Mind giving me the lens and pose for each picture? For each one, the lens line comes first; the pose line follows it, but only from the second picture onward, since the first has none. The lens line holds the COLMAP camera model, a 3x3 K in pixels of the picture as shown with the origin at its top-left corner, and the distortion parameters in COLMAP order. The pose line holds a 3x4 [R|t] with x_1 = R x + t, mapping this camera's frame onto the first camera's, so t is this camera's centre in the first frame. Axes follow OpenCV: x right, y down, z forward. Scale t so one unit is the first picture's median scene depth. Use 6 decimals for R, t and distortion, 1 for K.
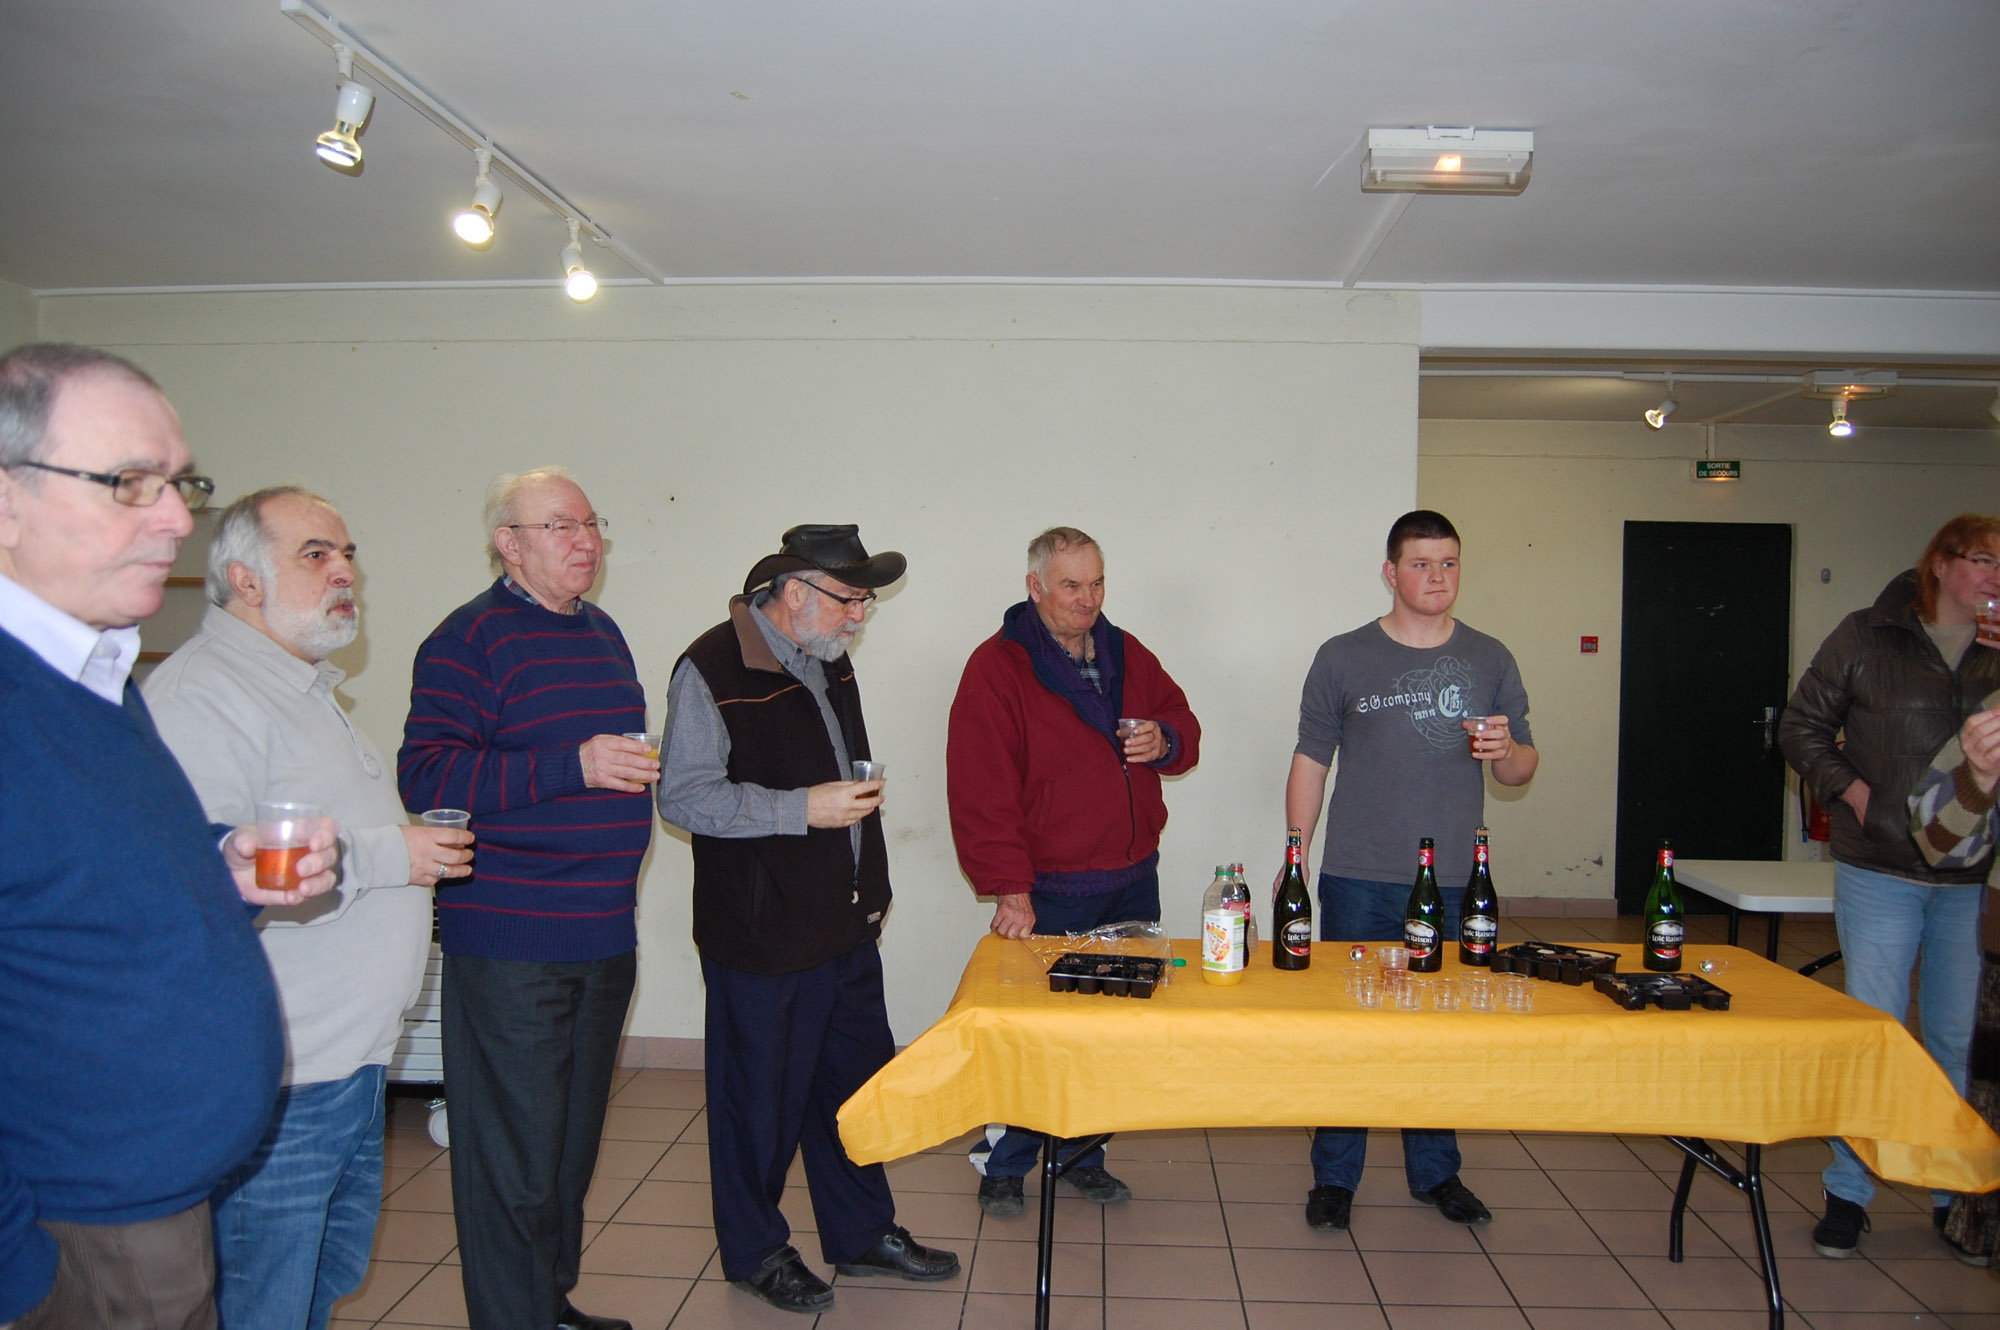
lens RADIAL K [[1539.8, 0, 1005.4], [0, 1539.8, 674.9], [0, 0, 1]] dist [-0.072049, 0.007062]
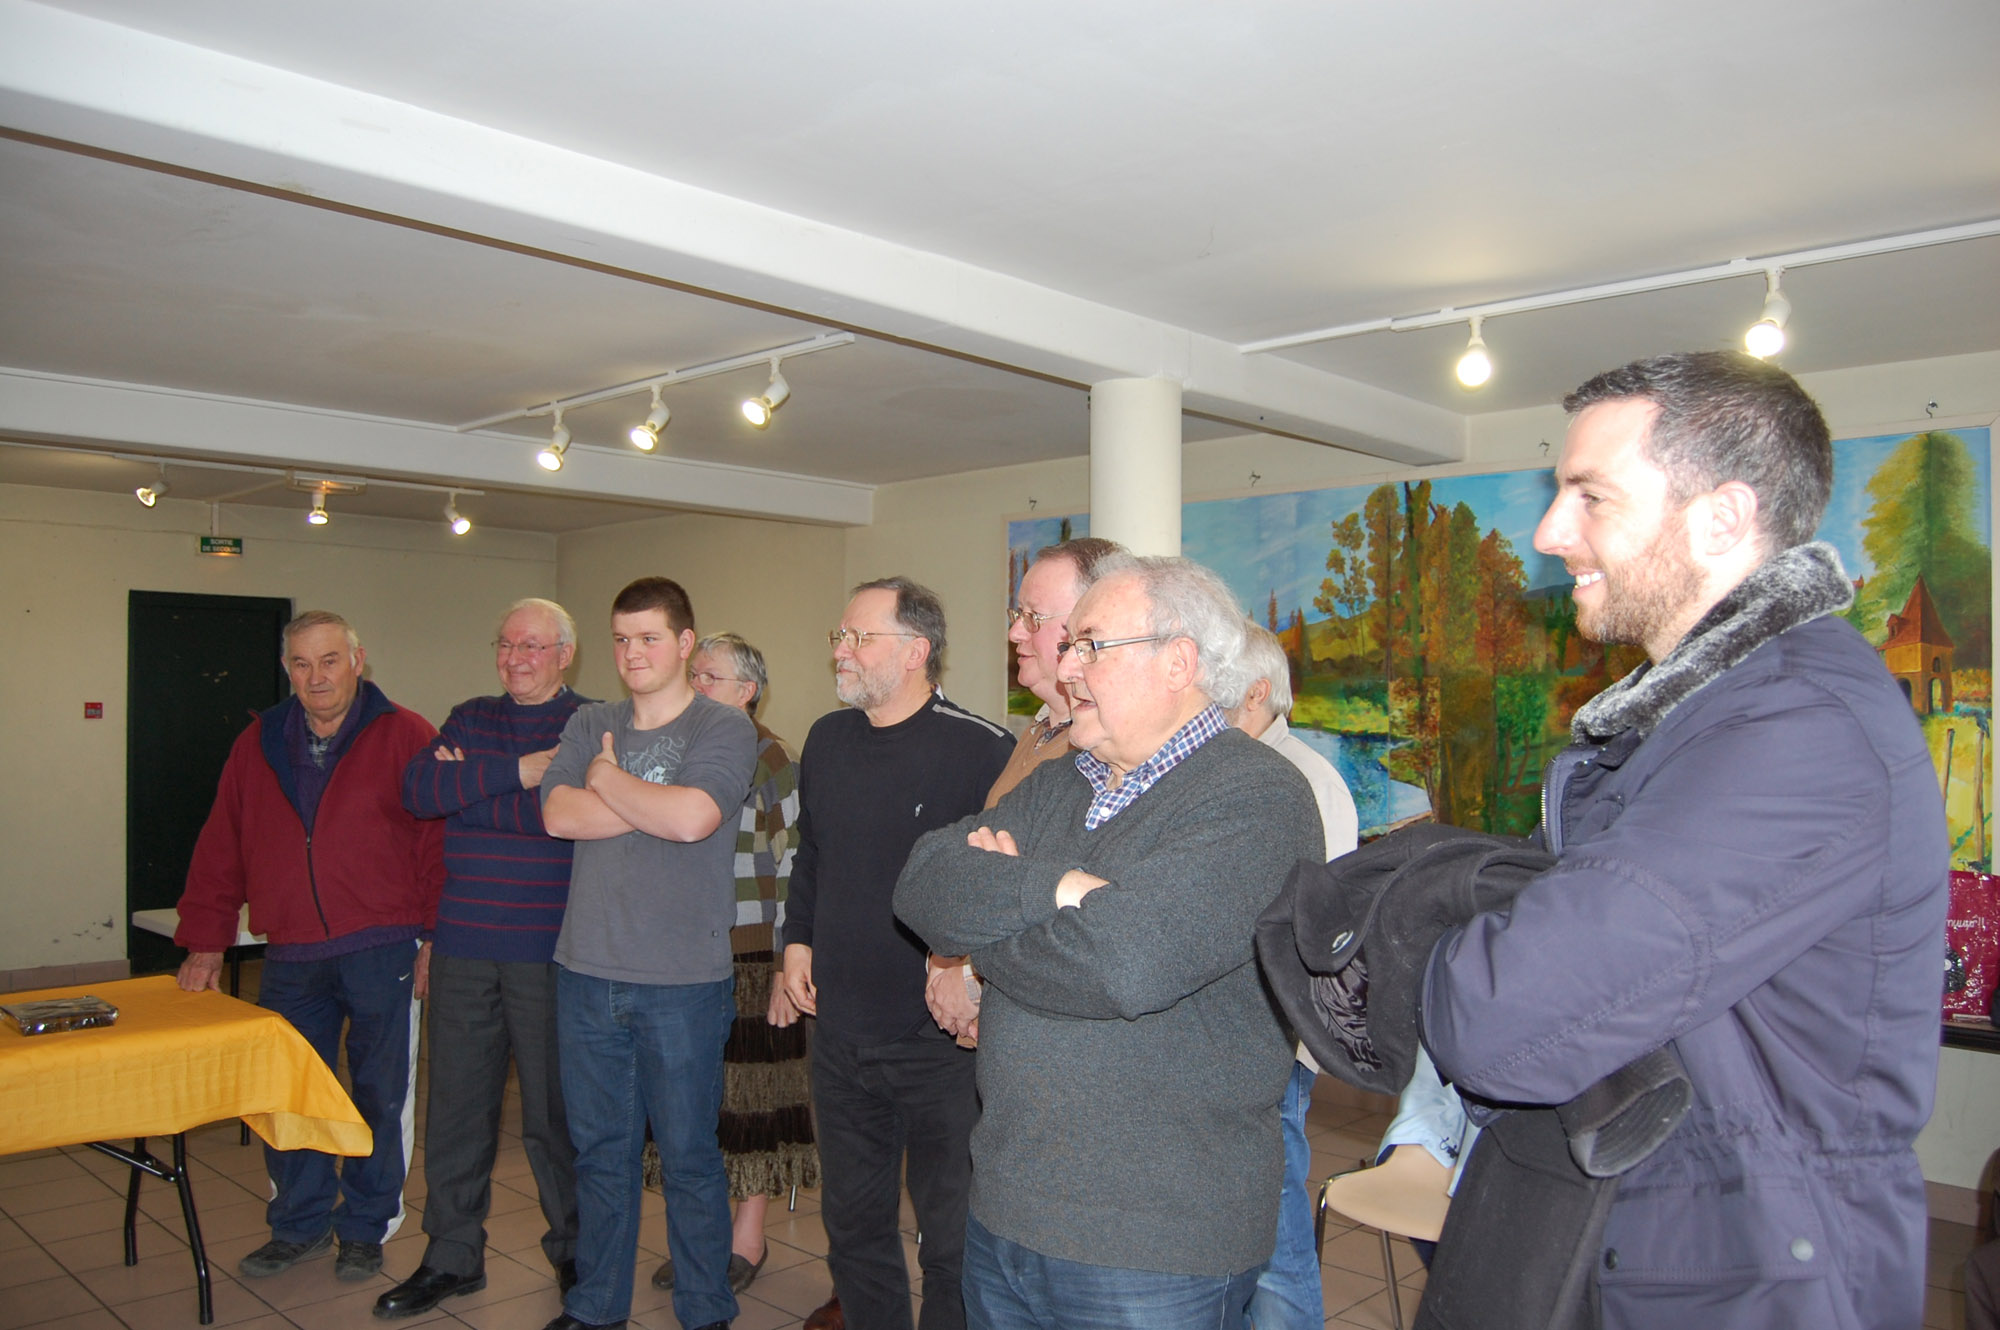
lens RADIAL K [[1539.8, 0, 1000.1], [0, 1539.8, 667.1], [0, 0, 1]] dist [-0.072049, 0.007062]
pose [[0.642807, 0.004559, 0.766014, 0.007173], [0.029325, 0.999103, -0.030554, -0.000696], [-0.765466, 0.042103, 0.642097, -0.126465]]
